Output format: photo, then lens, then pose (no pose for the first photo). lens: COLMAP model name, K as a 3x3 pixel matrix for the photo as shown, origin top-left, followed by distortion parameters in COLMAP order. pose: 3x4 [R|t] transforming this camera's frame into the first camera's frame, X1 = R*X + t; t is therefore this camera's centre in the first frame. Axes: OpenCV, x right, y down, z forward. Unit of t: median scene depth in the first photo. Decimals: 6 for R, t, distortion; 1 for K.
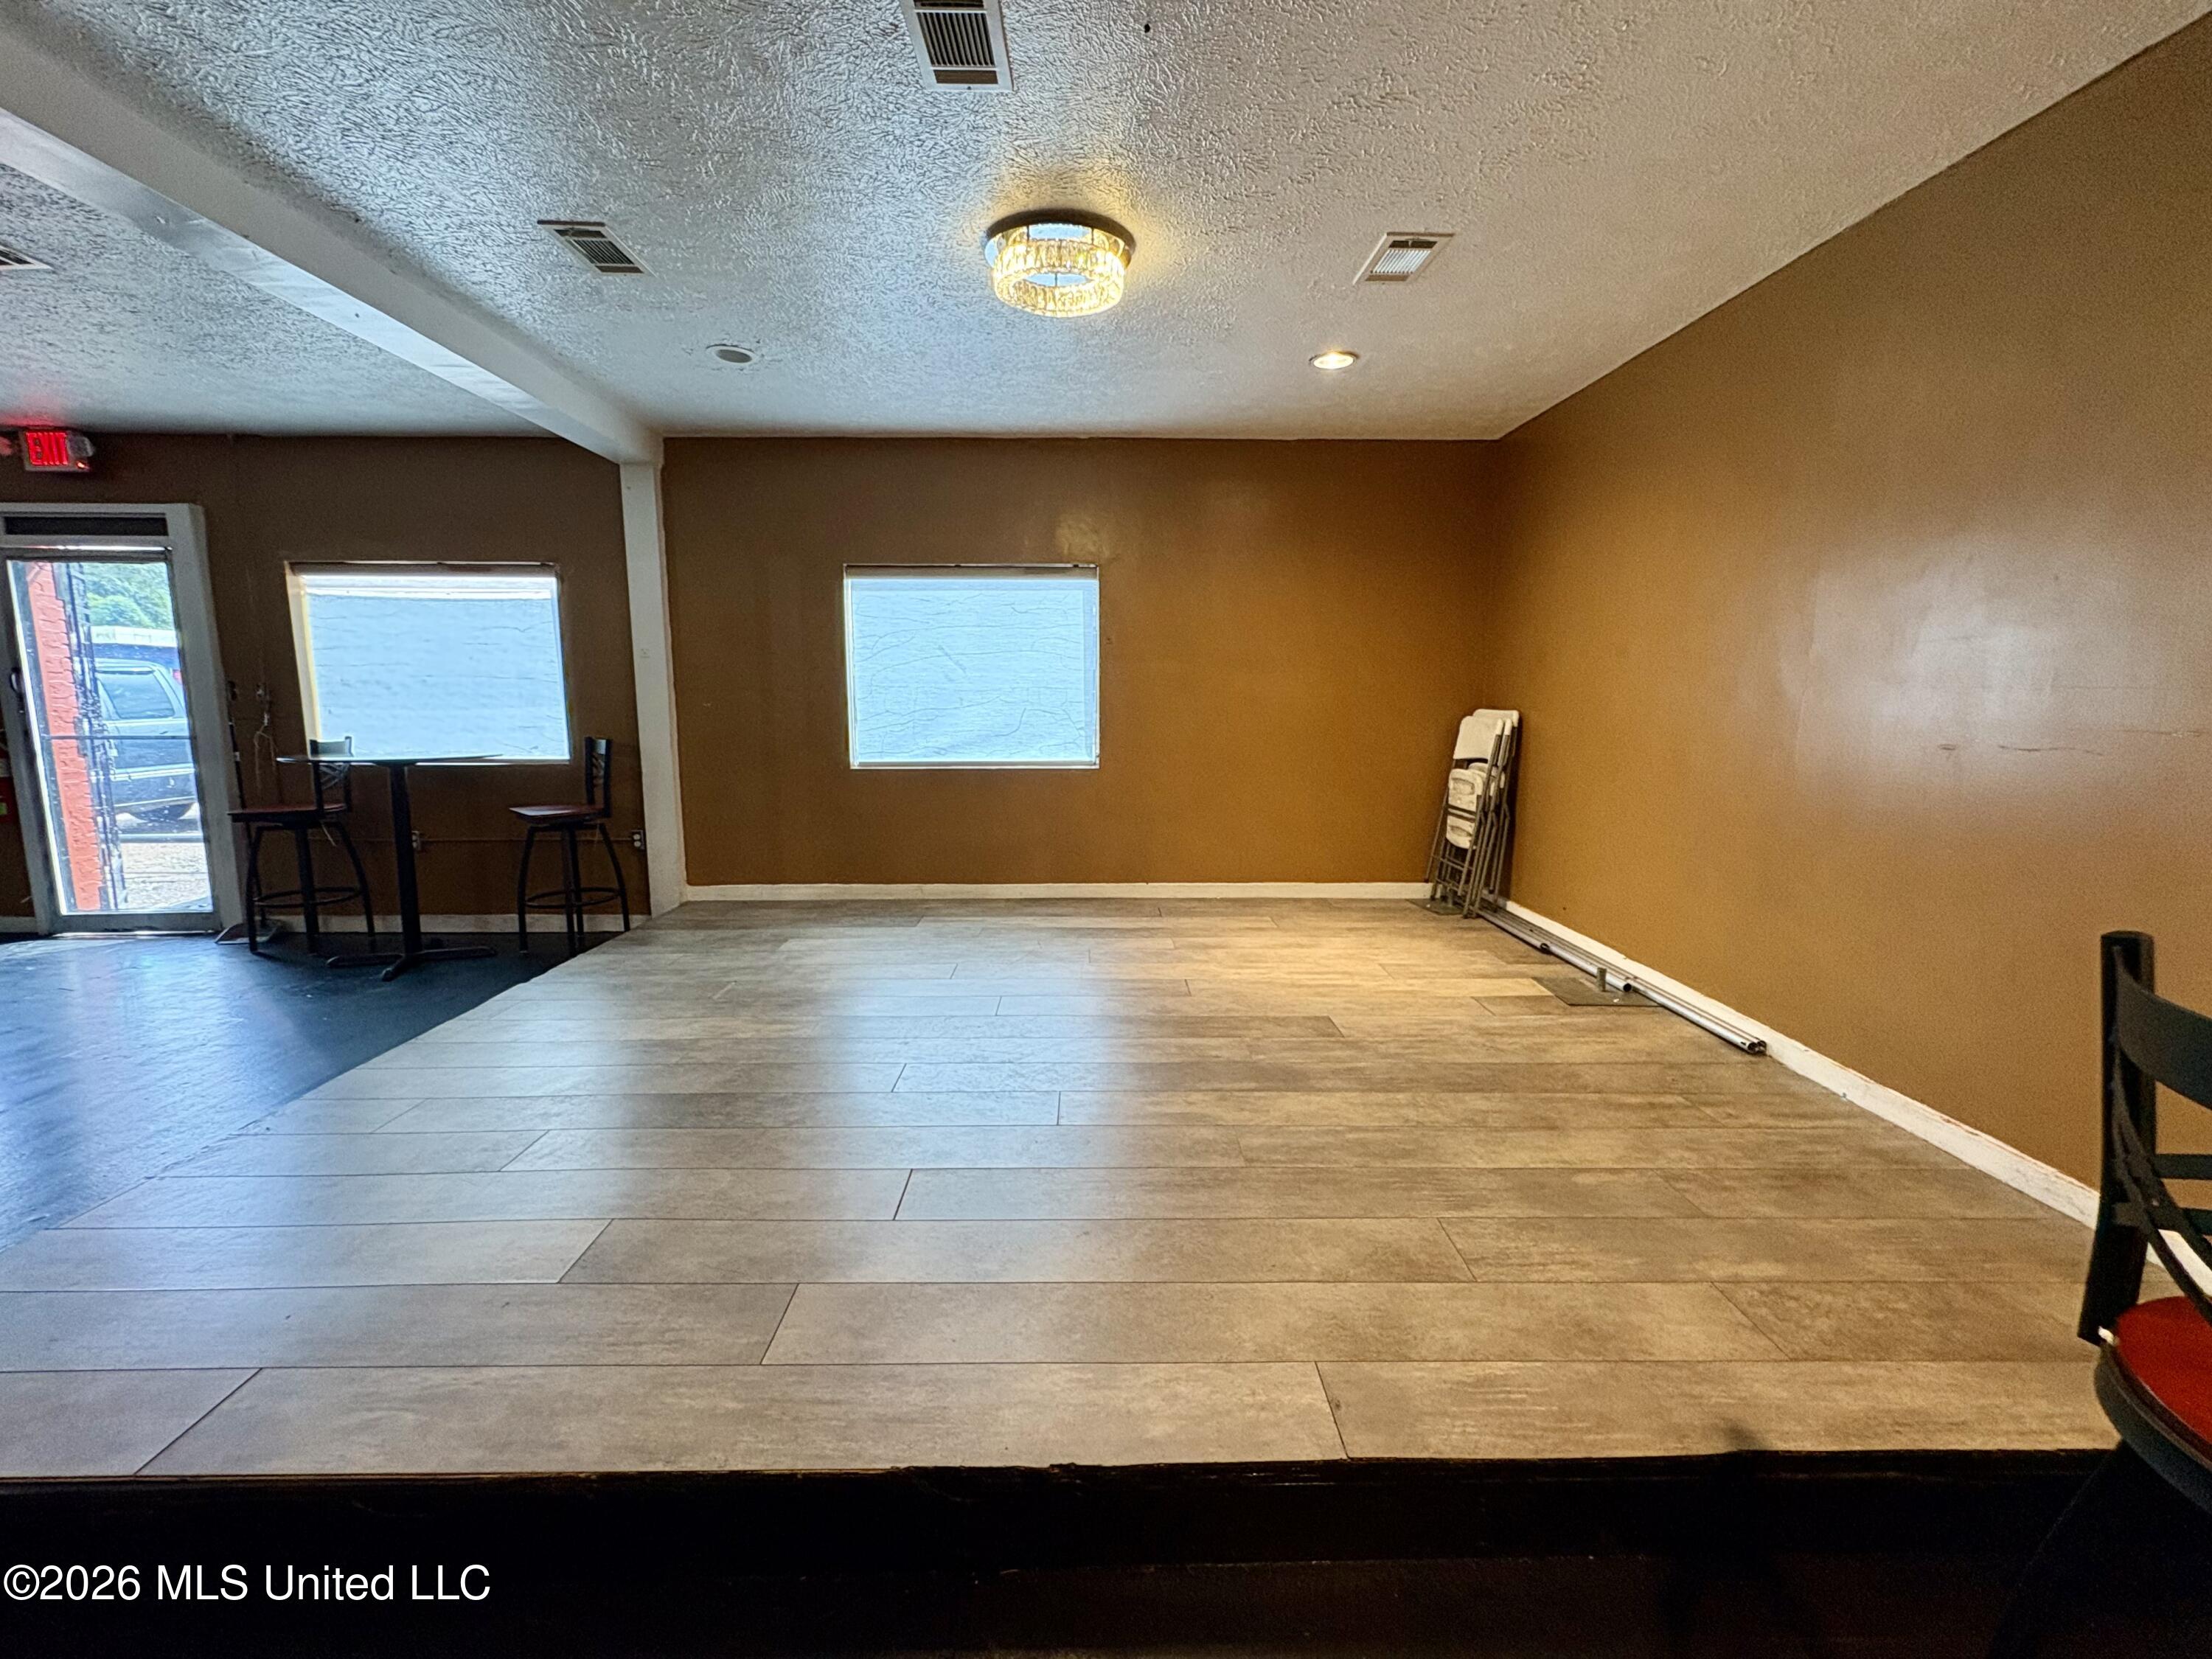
lens RADIAL K [[954.7, 0, 1117.6], [0, 954.7, 817.2], [0, 0, 1]] dist [0.000294, 0.000201]
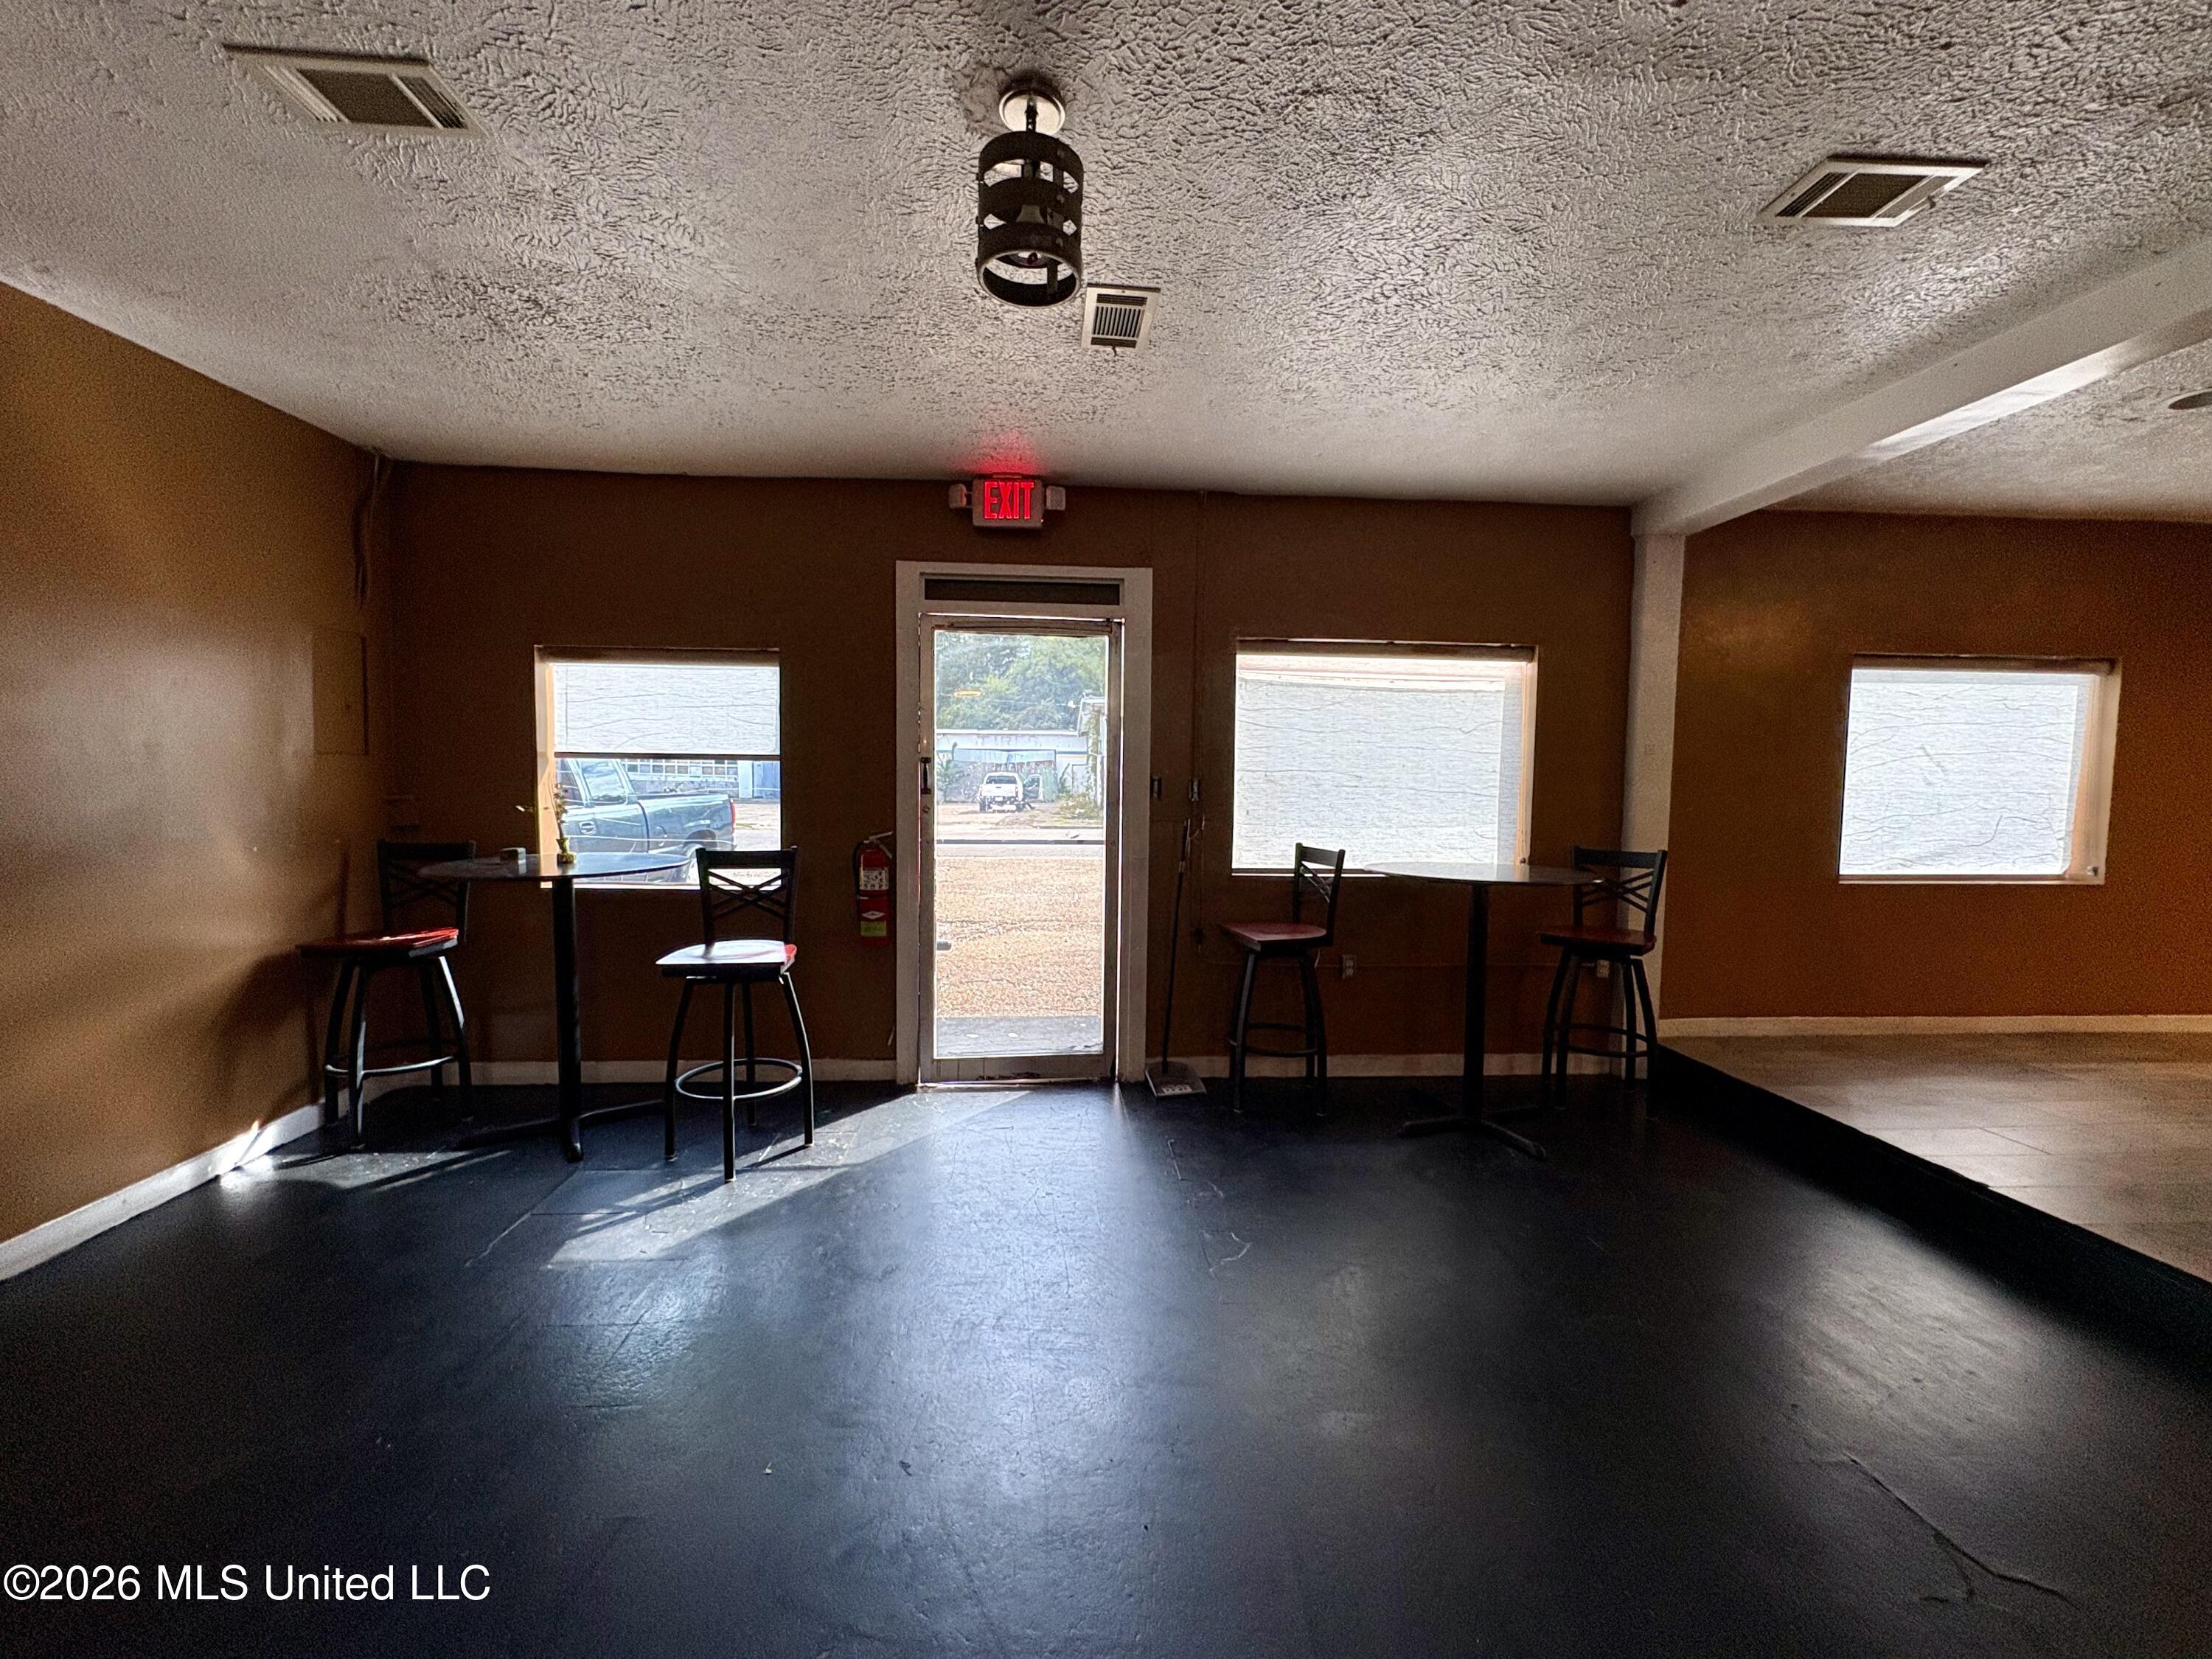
lens RADIAL K [[913.0, 0, 1108.4], [0, 913.0, 842.2], [0, 0, 1]] dist [0.004134, 0.000472]
pose [[0.998131, 0.006667, 0.060751, -1.059069], [-0.002168, 0.997269, -0.073830, -0.026263], [-0.061077, 0.073560, 0.995419, 0.214606]]
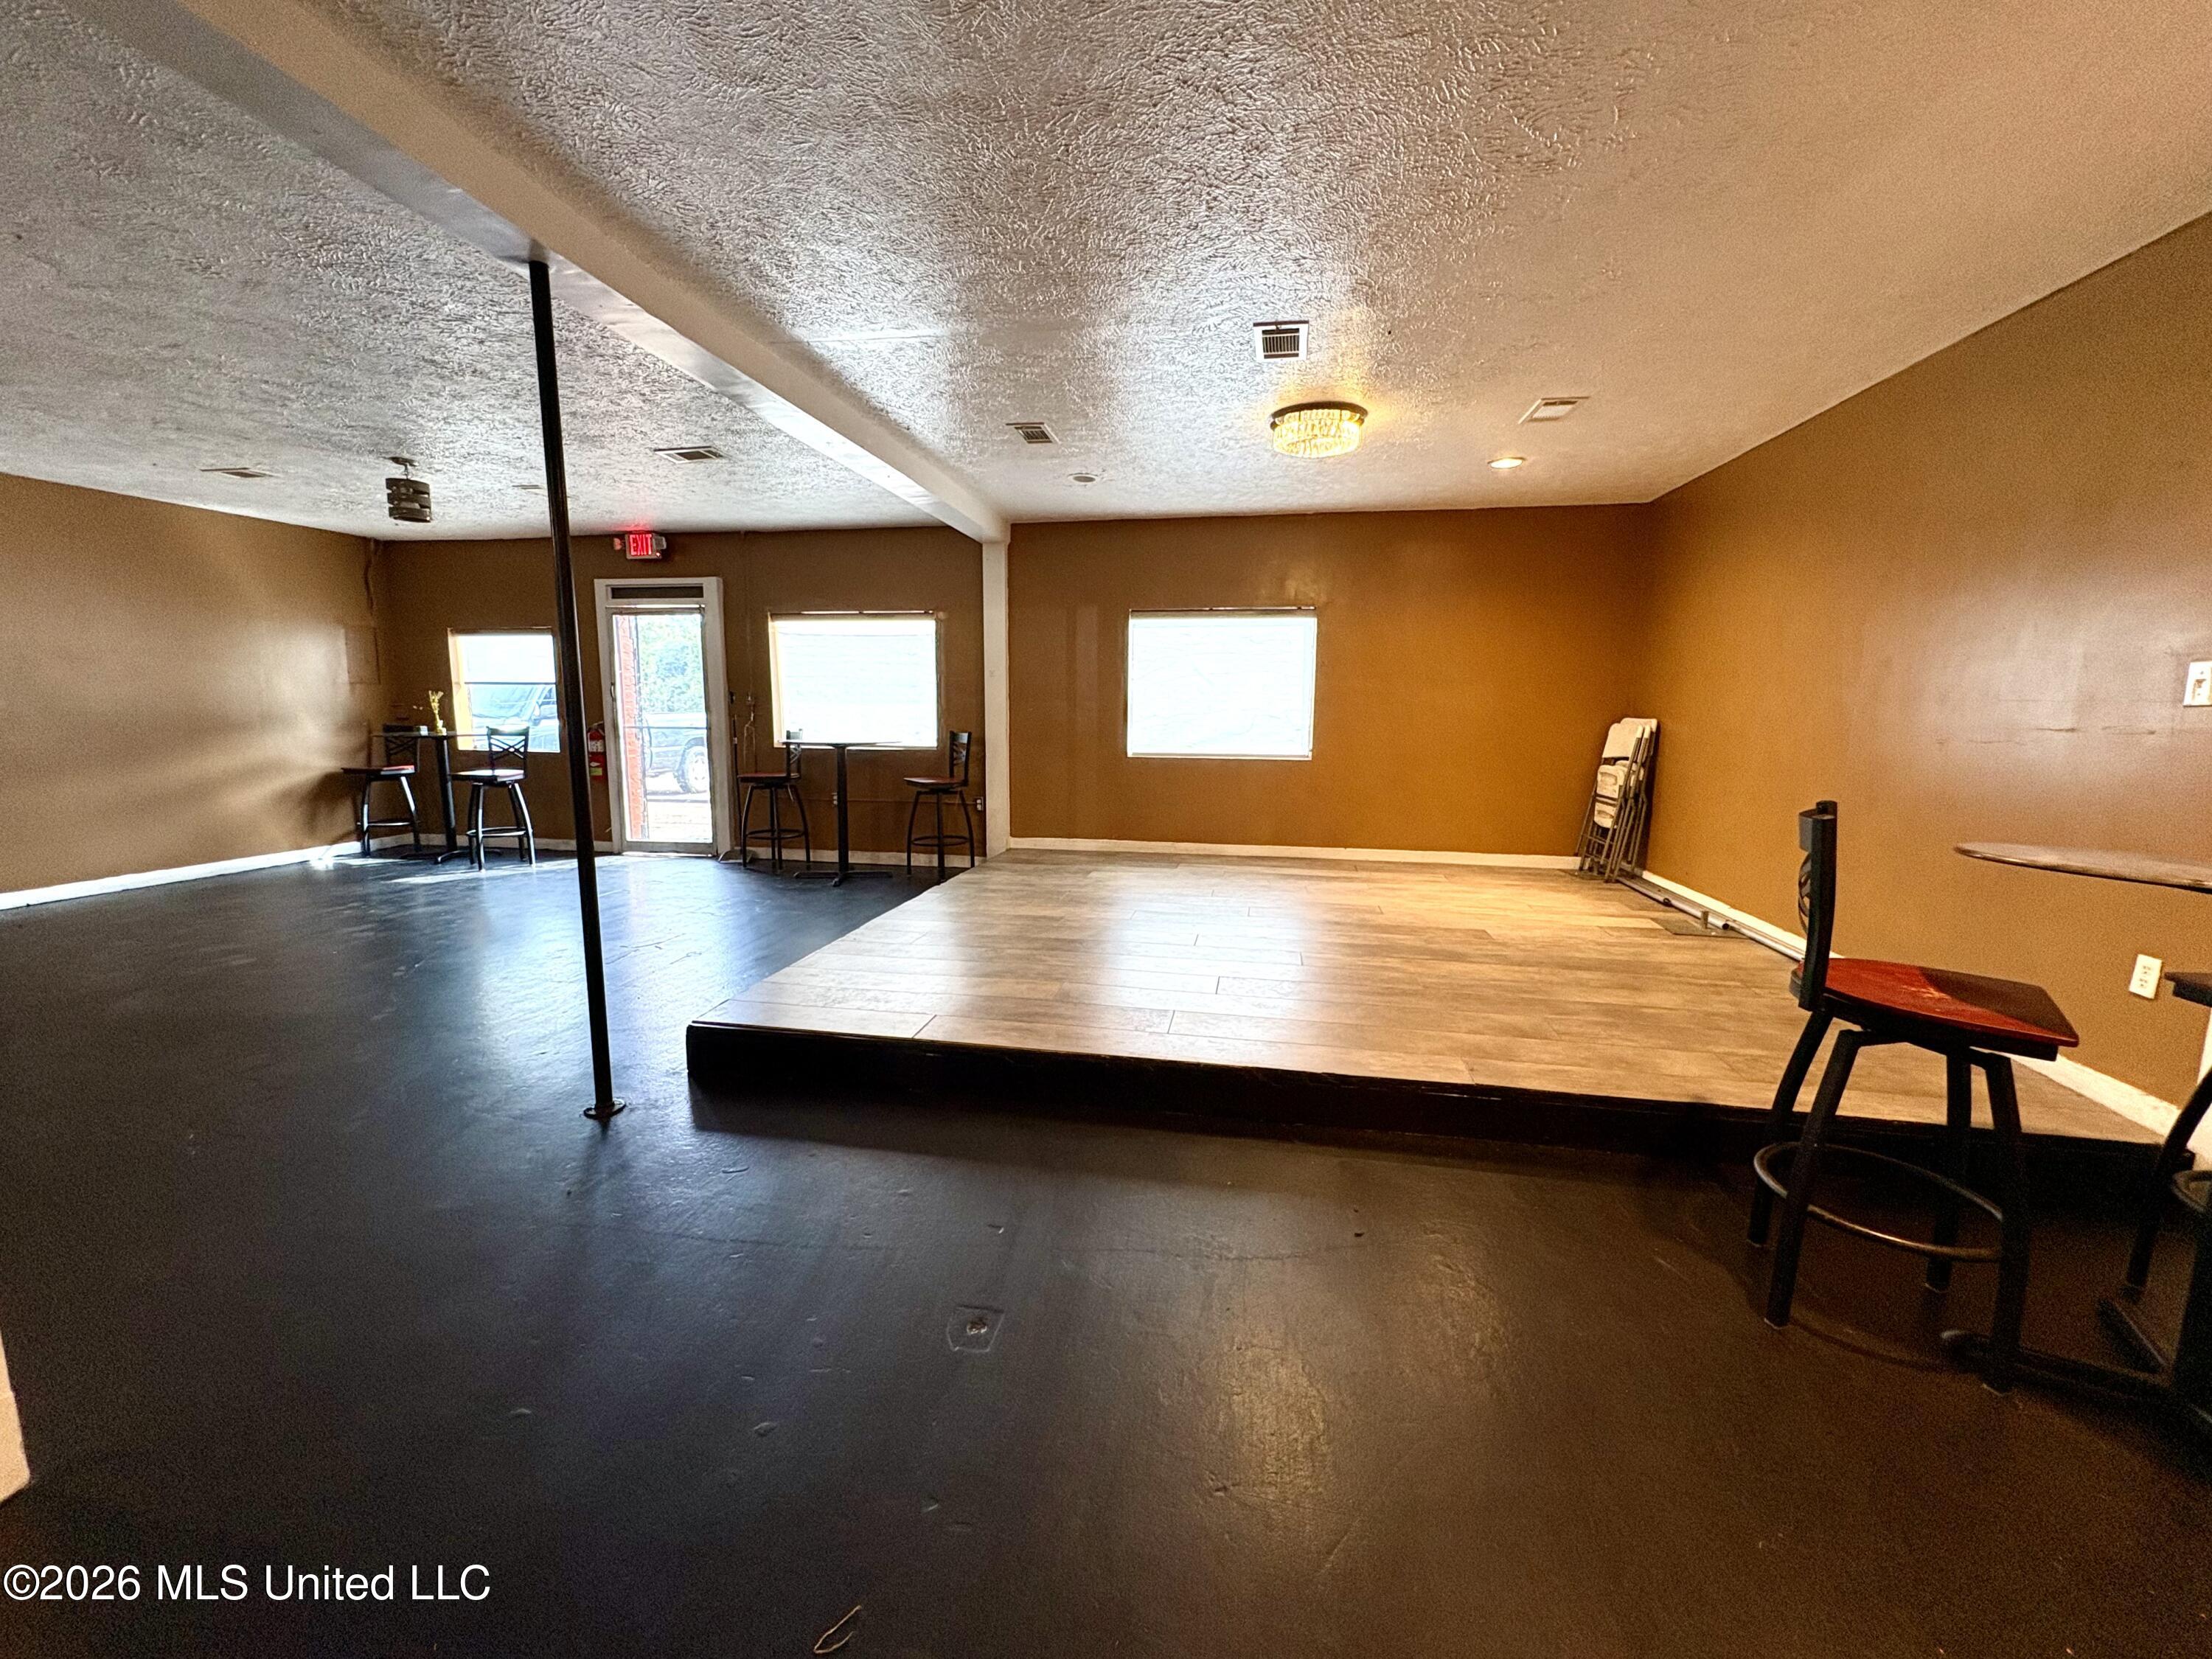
lens RADIAL K [[913.0, 0, 1102.2], [0, 913.0, 823.9], [0, 0, 1]] dist [0.004134, 0.000472]
pose [[0.978956, 0.033594, -0.201287, -0.049045], [-0.033907, 0.999423, 0.001896, 0.048128], [0.201235, 0.004969, 0.979530, -0.323625]]
